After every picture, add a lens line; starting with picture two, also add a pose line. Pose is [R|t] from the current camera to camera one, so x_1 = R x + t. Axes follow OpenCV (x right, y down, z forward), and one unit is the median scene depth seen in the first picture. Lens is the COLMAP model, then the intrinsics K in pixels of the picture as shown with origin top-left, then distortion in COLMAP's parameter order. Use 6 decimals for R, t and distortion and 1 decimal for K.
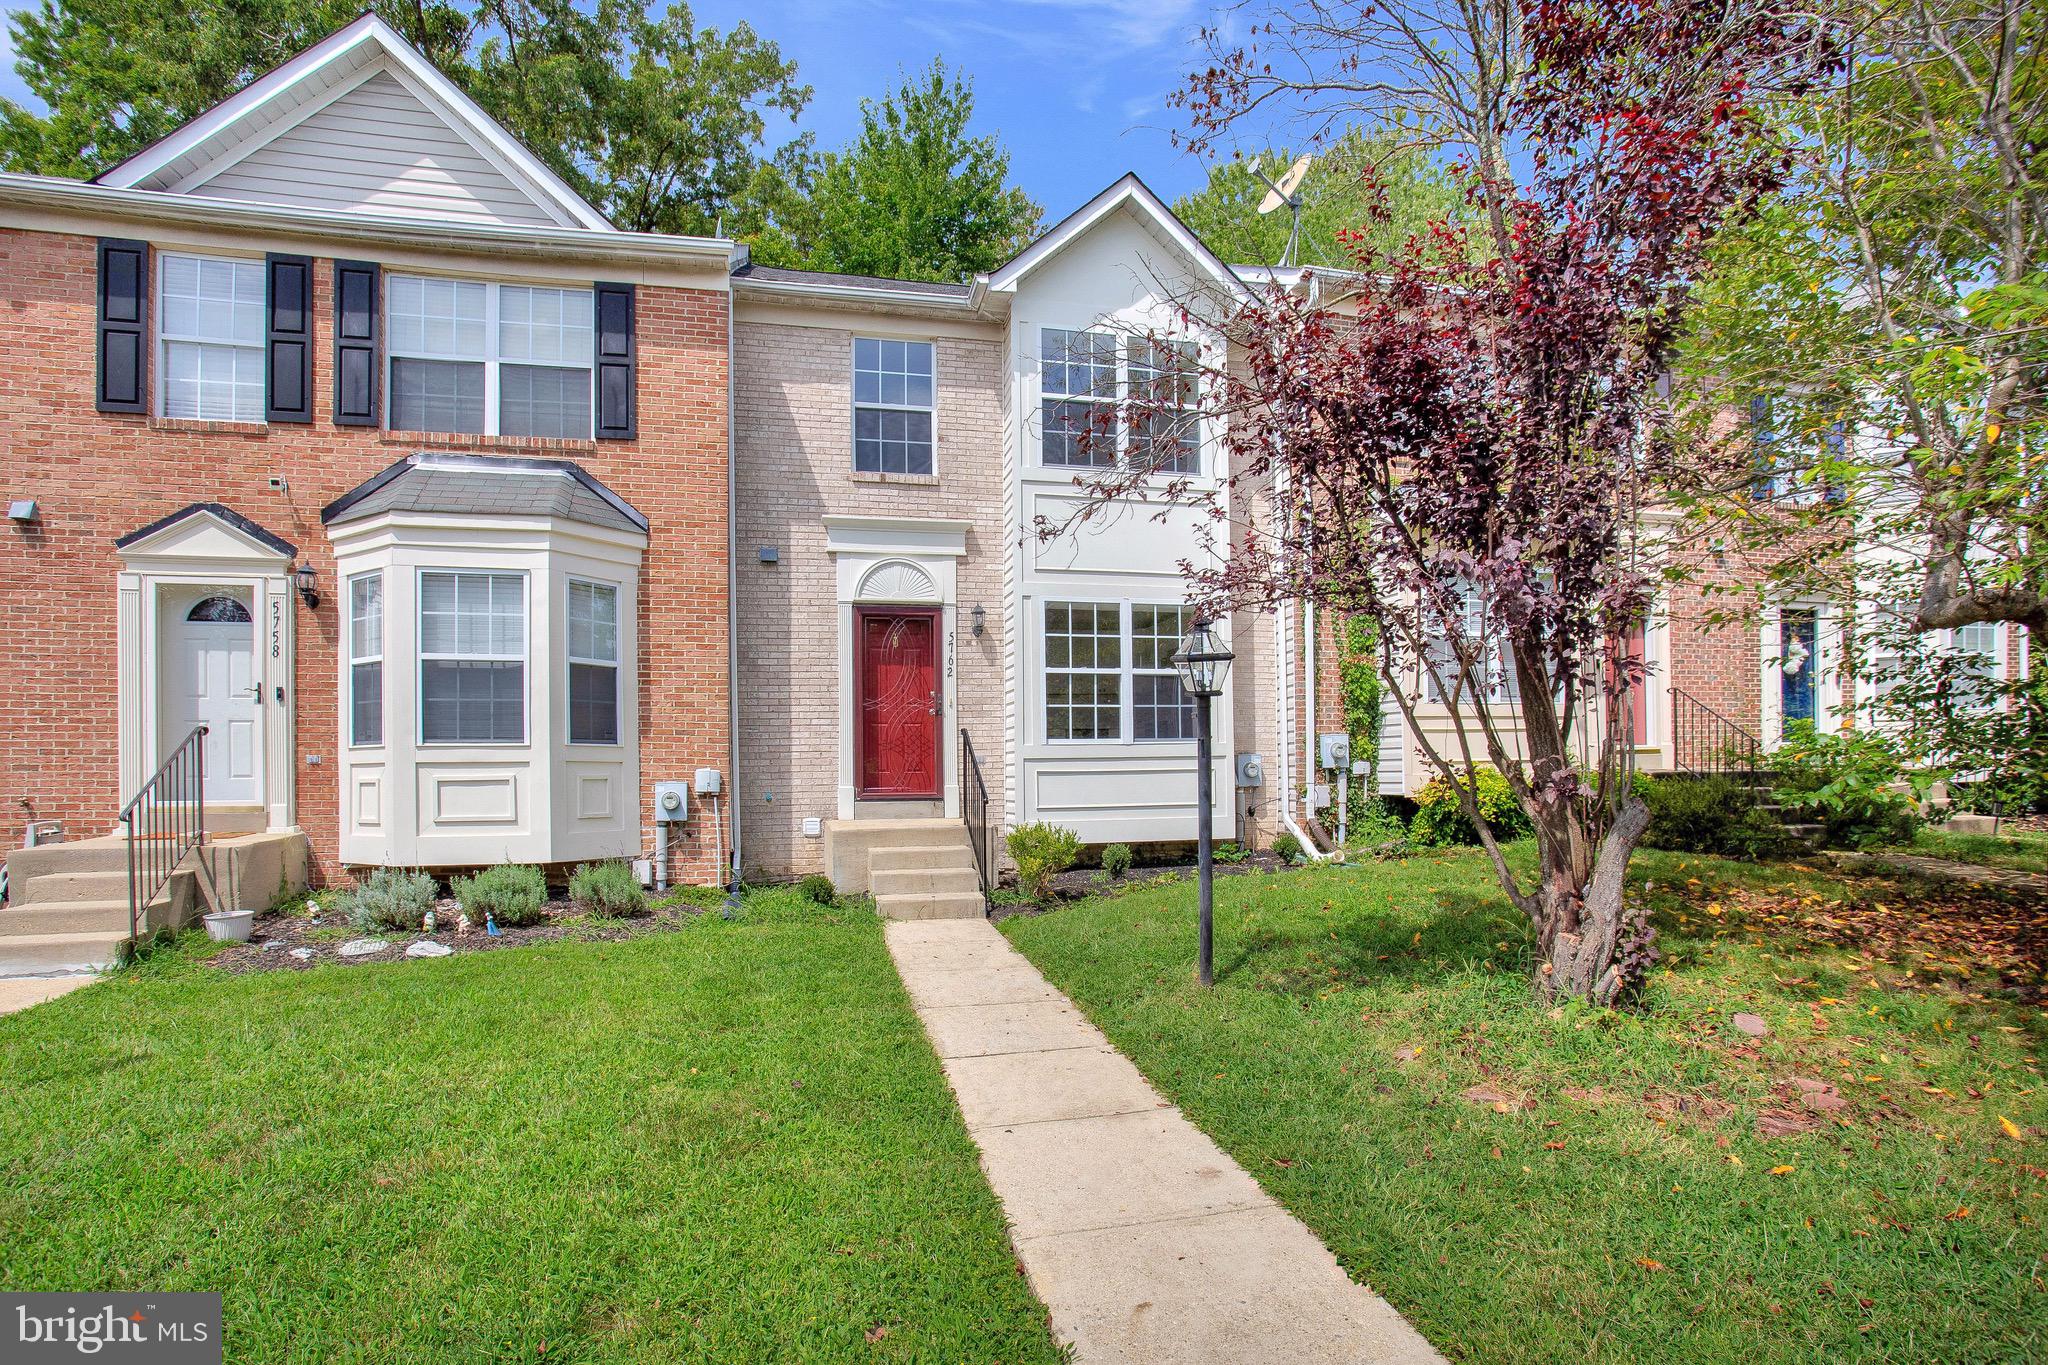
lens RADIAL K [[1006.3, 0, 1018.6], [0, 1006.3, 695.4], [0, 0, 1]] dist [-0.056944, 0.018839]
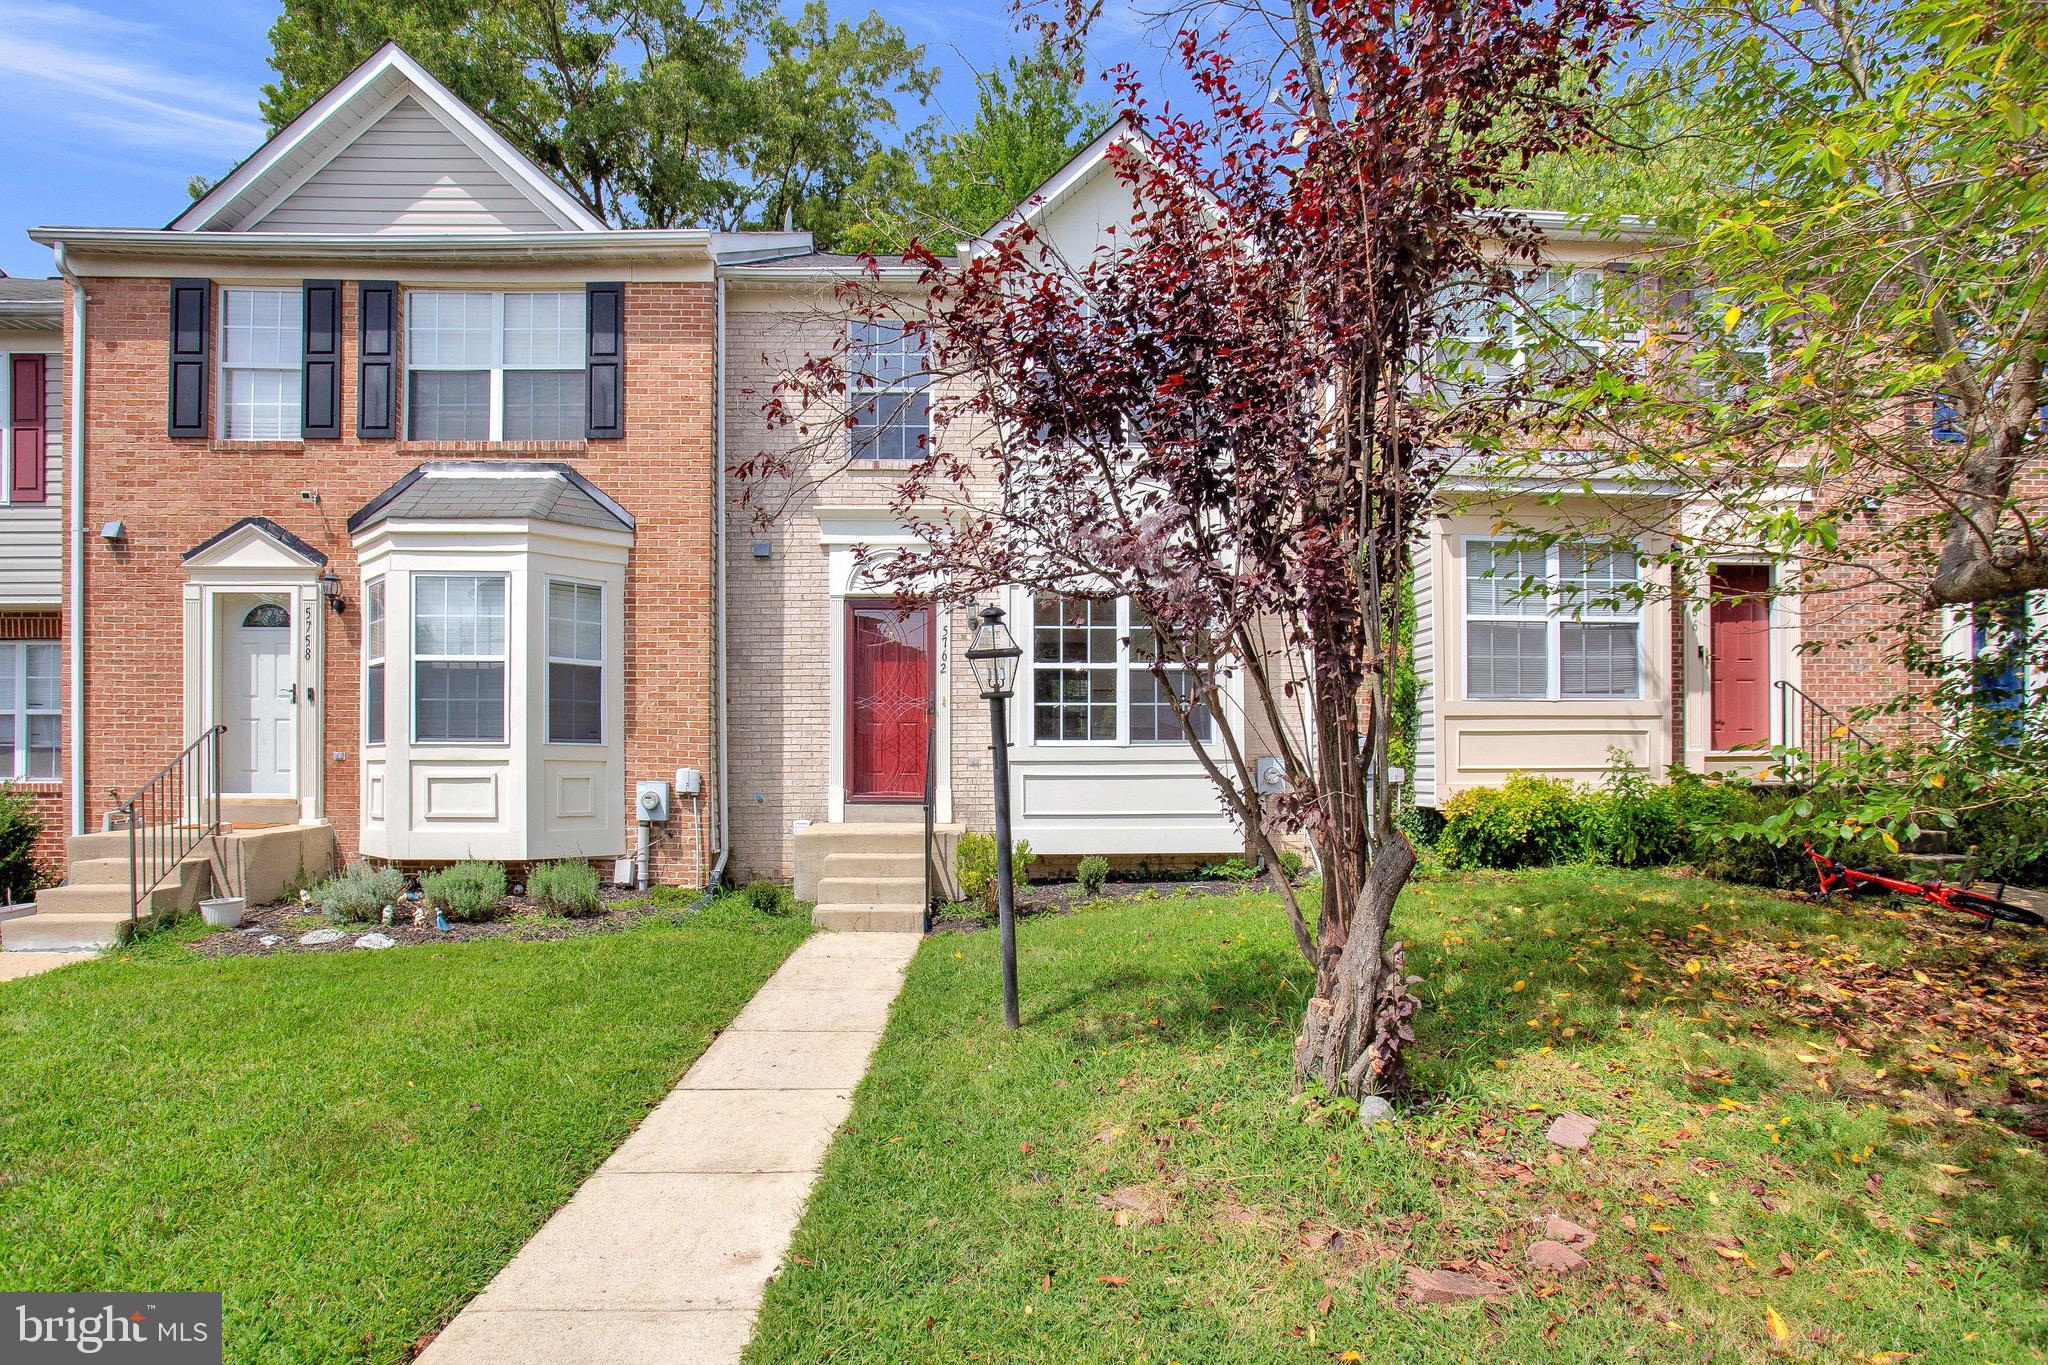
lens RADIAL K [[1038.1, 0, 1036.9], [0, 1038.1, 696.8], [0, 0, 1]] dist [-0.057437, 0.018365]
pose [[0.981544, -0.002602, -0.191220, 0.225316], [0.004133, 0.999962, 0.007612, -0.003745], [0.191194, -0.008262, 0.981518, 0.068993]]
